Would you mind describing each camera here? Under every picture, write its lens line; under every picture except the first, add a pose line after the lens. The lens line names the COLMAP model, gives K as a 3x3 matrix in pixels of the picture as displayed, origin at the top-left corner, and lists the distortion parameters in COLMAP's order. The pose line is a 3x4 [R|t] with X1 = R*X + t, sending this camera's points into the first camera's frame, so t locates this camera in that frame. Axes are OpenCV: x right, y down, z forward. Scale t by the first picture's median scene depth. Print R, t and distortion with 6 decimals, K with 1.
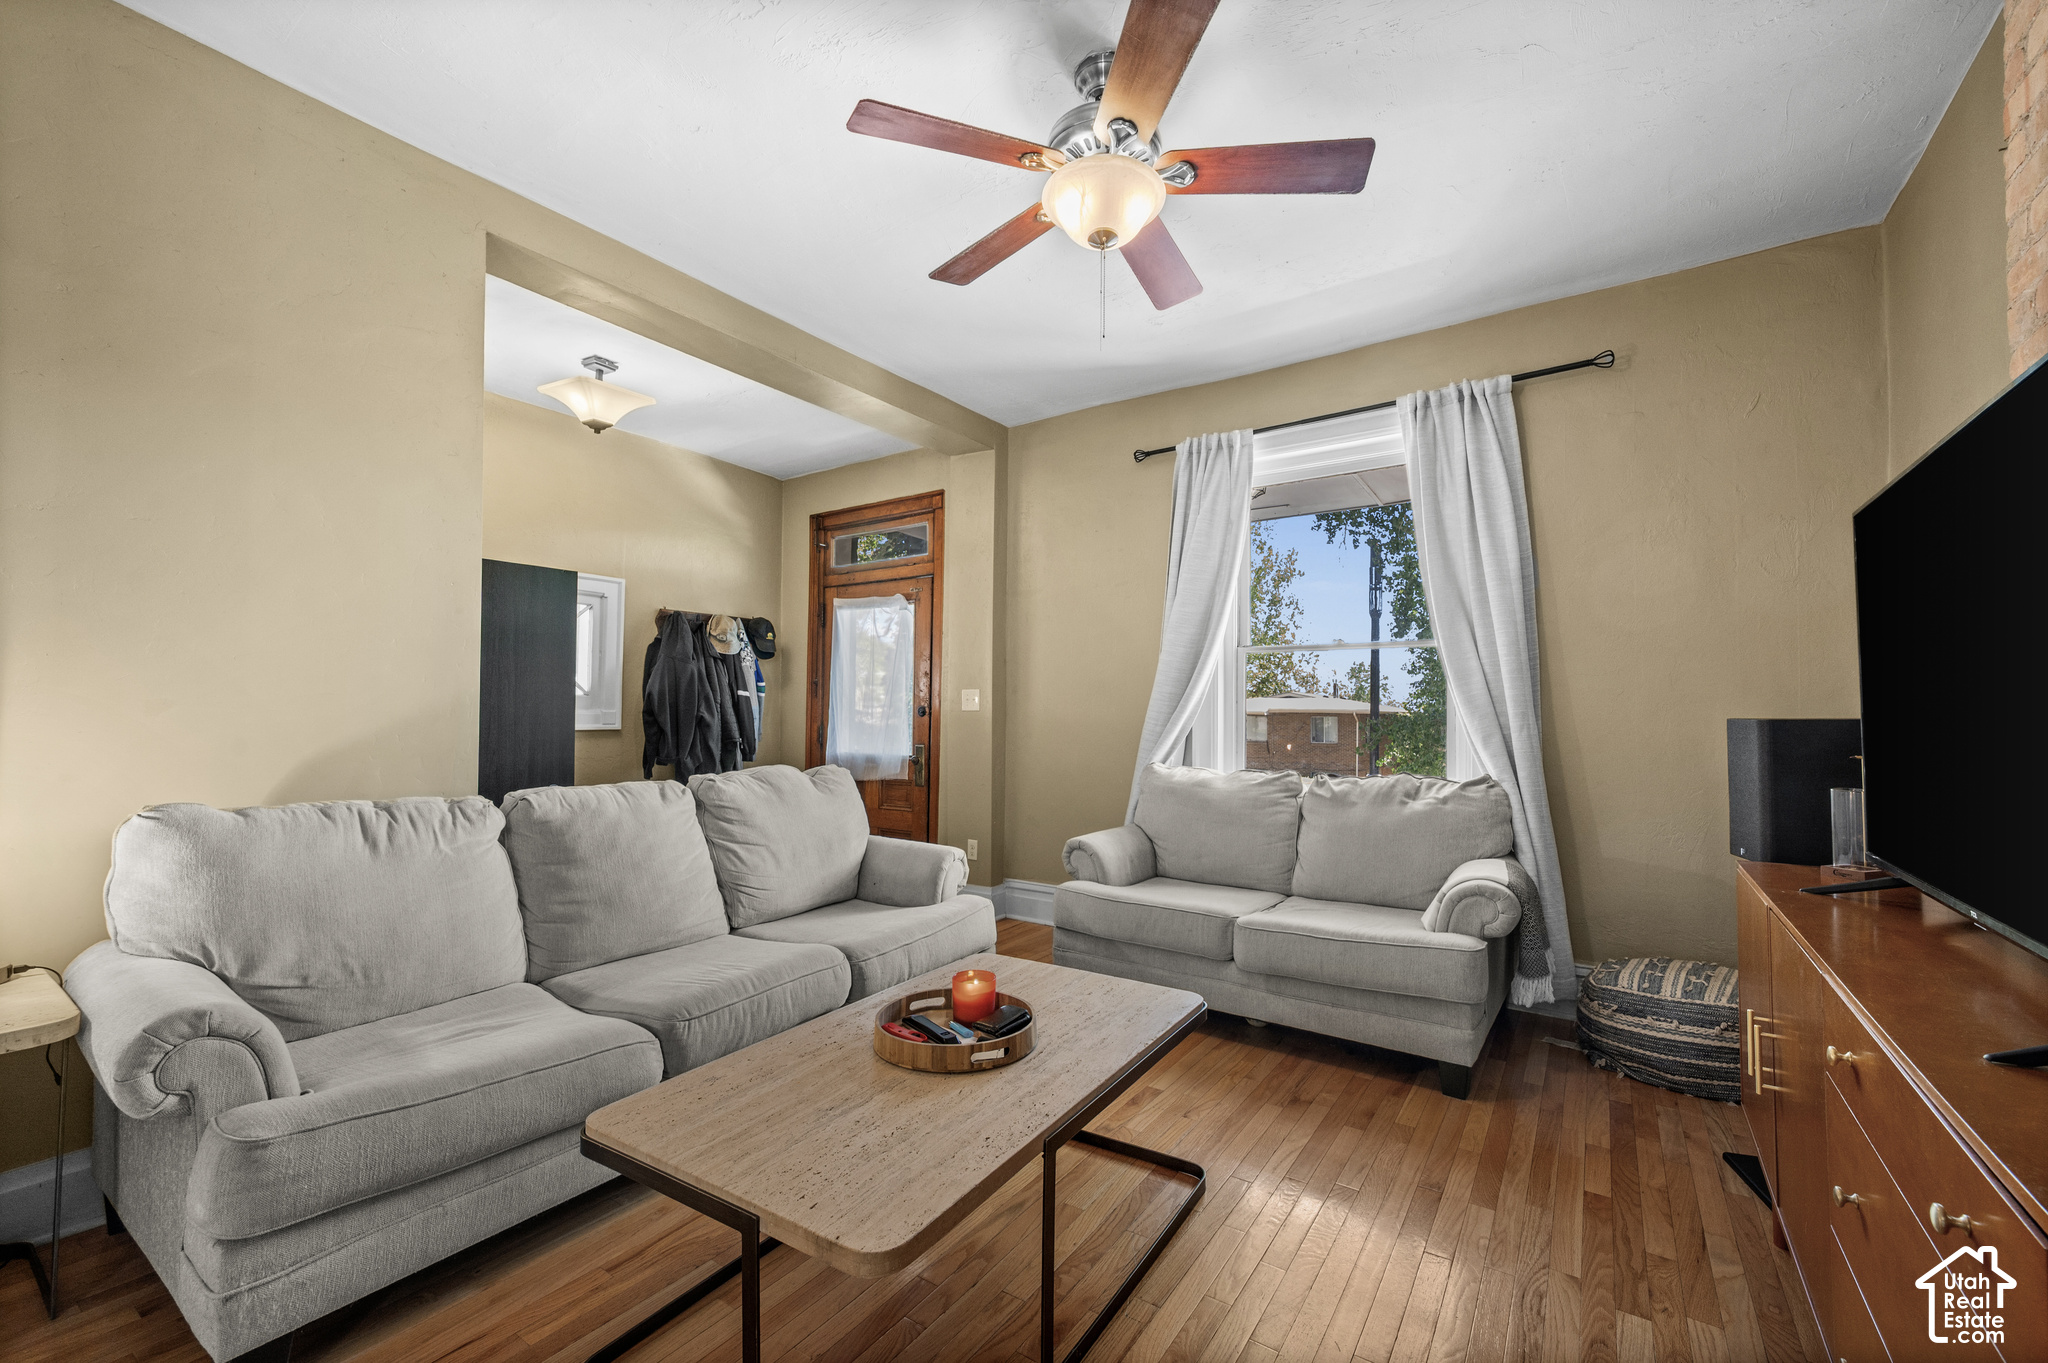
lens RADIAL K [[837.4, 0, 1027.4], [0, 837.4, 693.0], [0, 0, 1]] dist [0.000665, -0.000160]
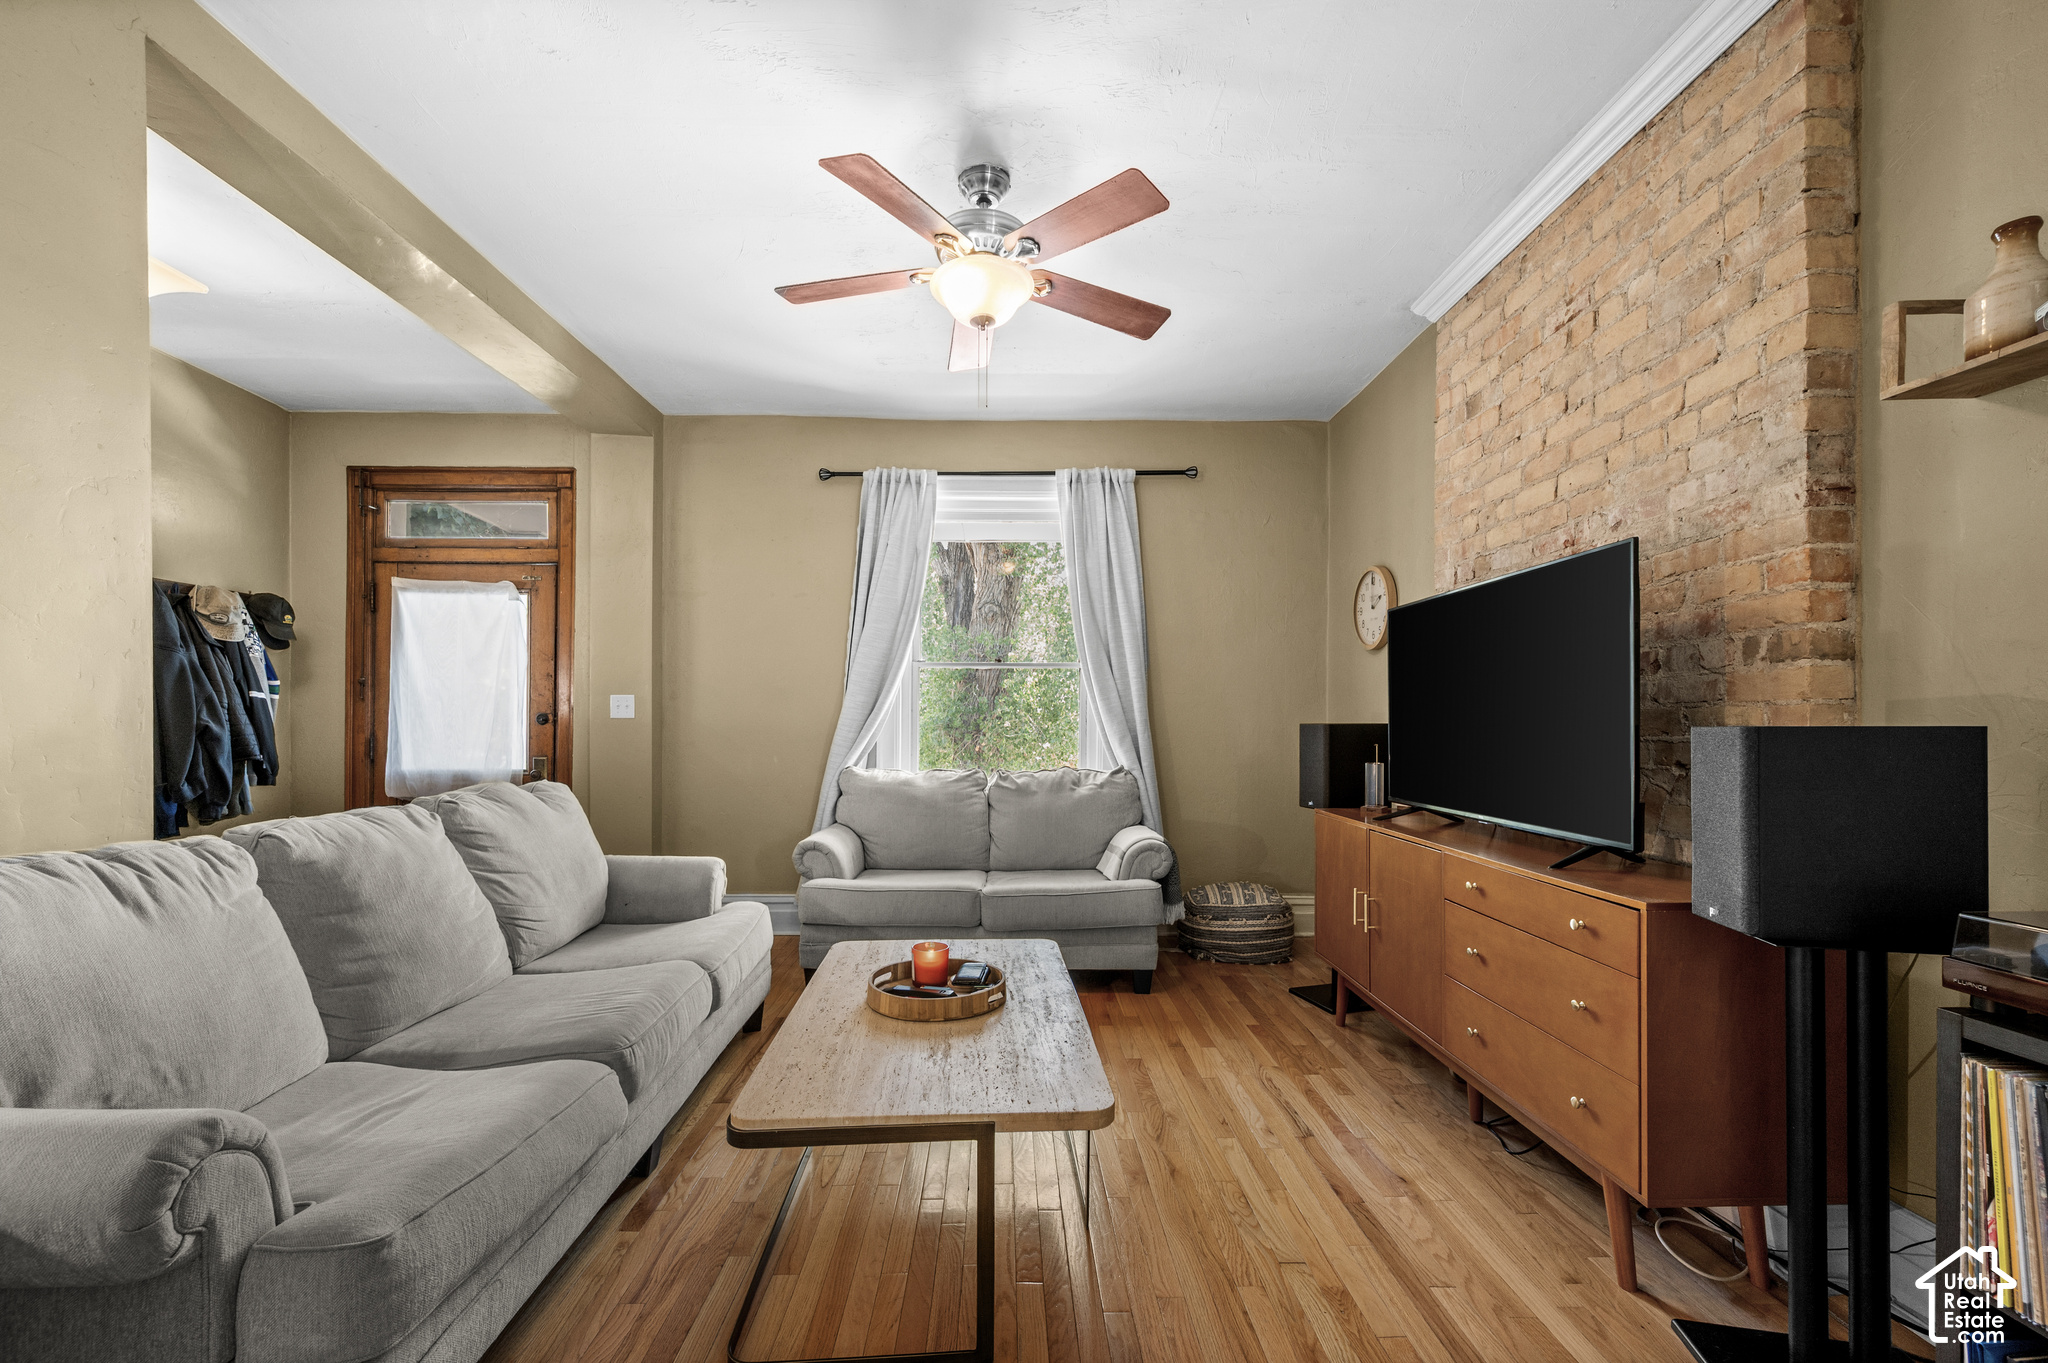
lens RADIAL K [[844.6, 0, 1023.3], [0, 844.6, 725.9], [0, 0, 1]] dist [-0.000680, 0.000103]
pose [[0.813463, -0.006184, 0.581583, -0.371425], [-0.012668, 0.999518, 0.028347, -0.003111], [-0.581478, -0.030427, 0.812993, -0.015905]]
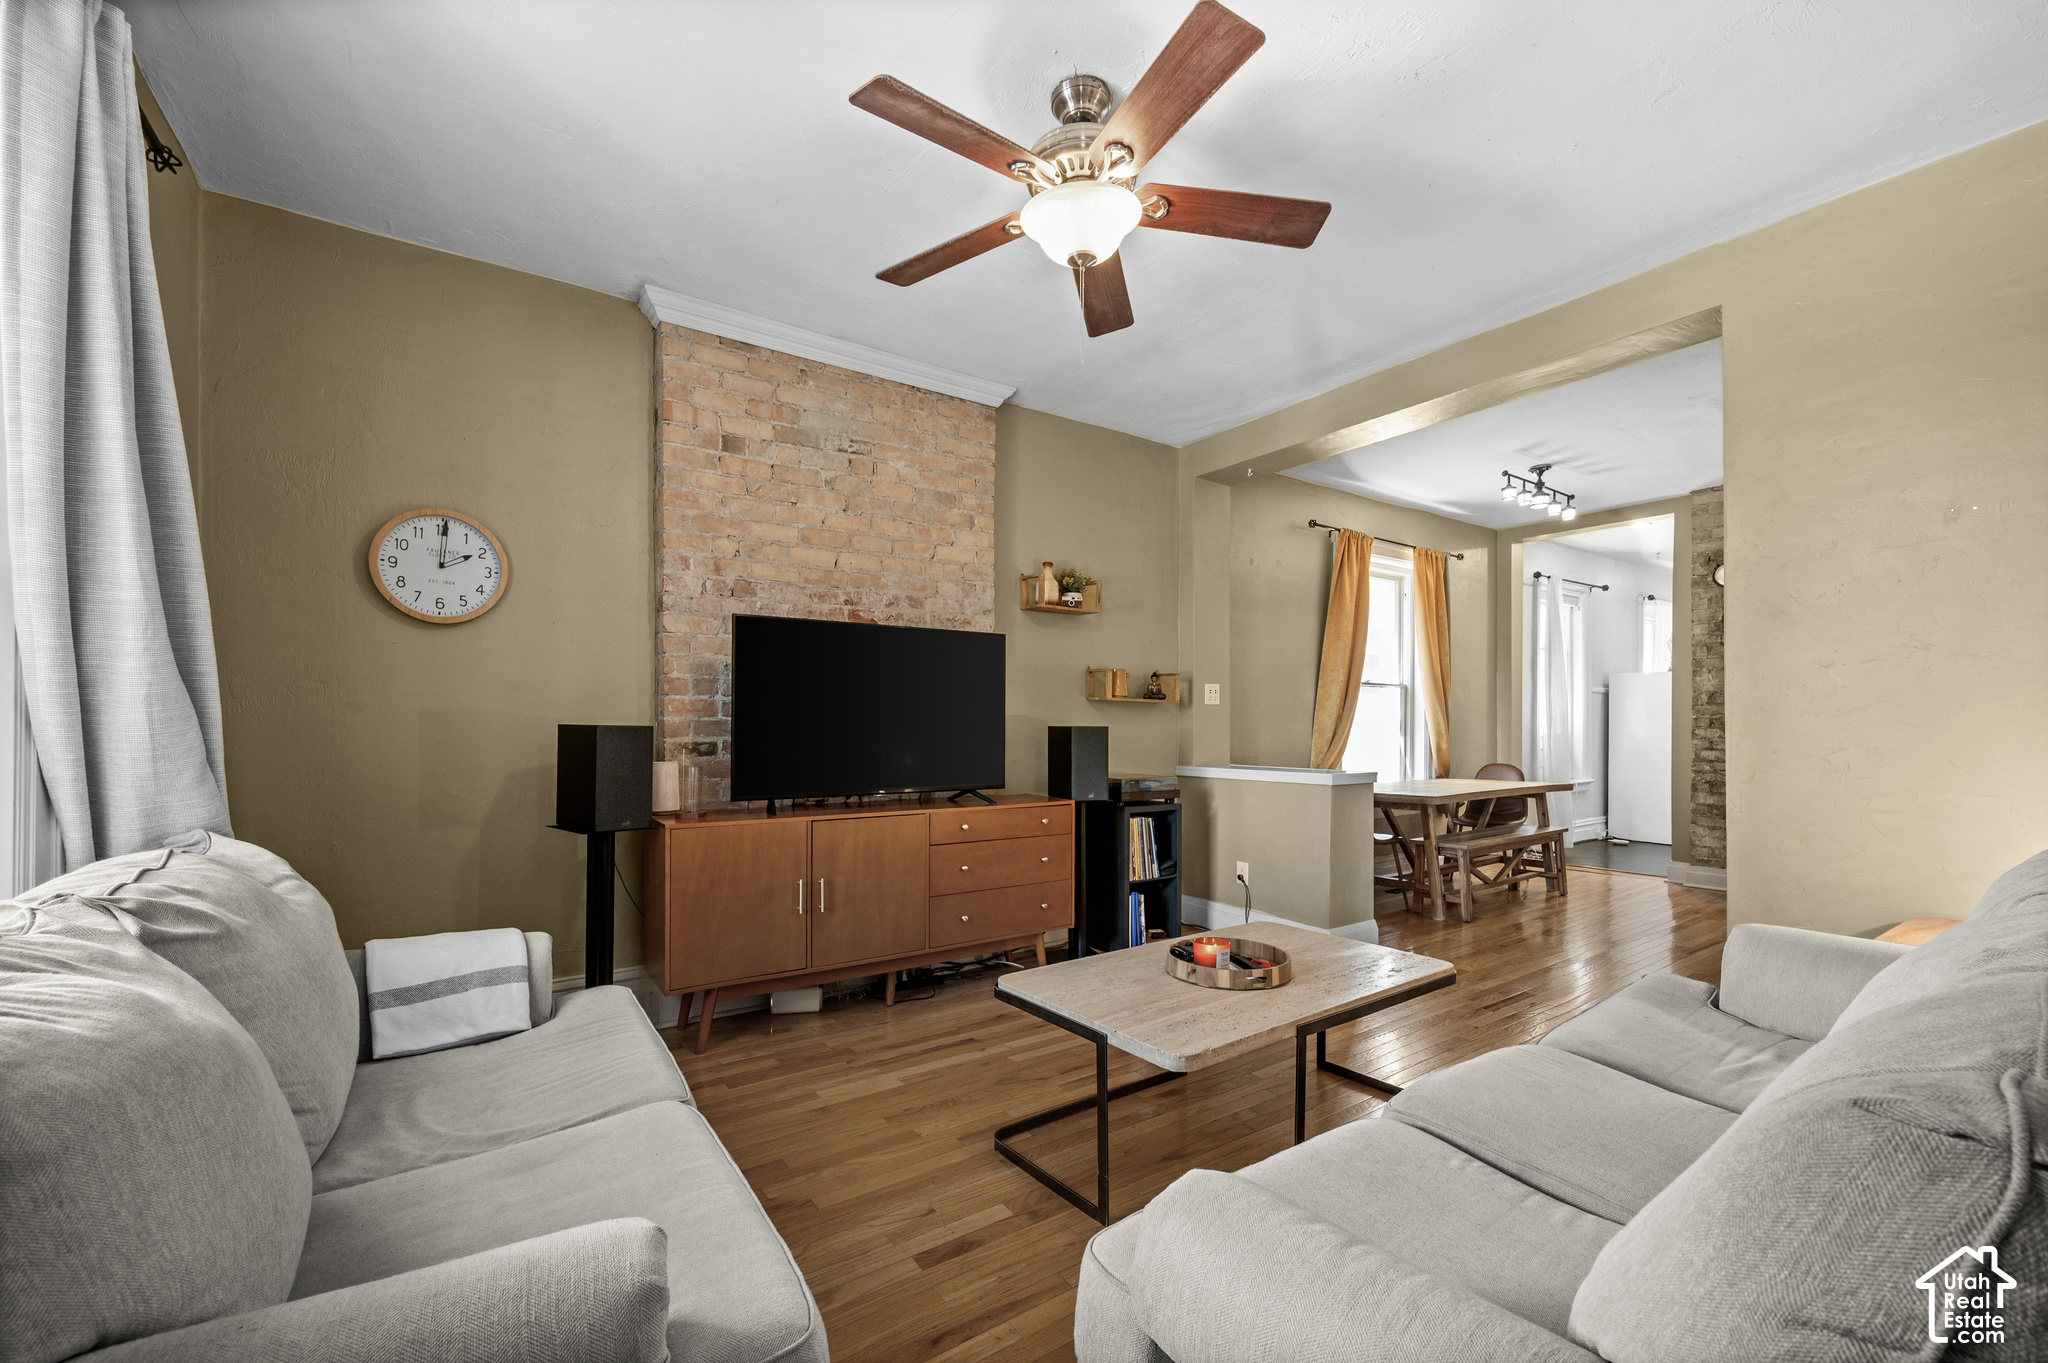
lens RADIAL K [[838.3, 0, 1021.3], [0, 838.3, 717.9], [0, 0, 1]] dist [-0.001124, -0.000067]
pose [[-0.932313, -0.002346, 0.361646, -0.138979], [-0.015833, 0.999285, -0.034334, 0.036468], [-0.361306, -0.037736, -0.931683, 1.302676]]
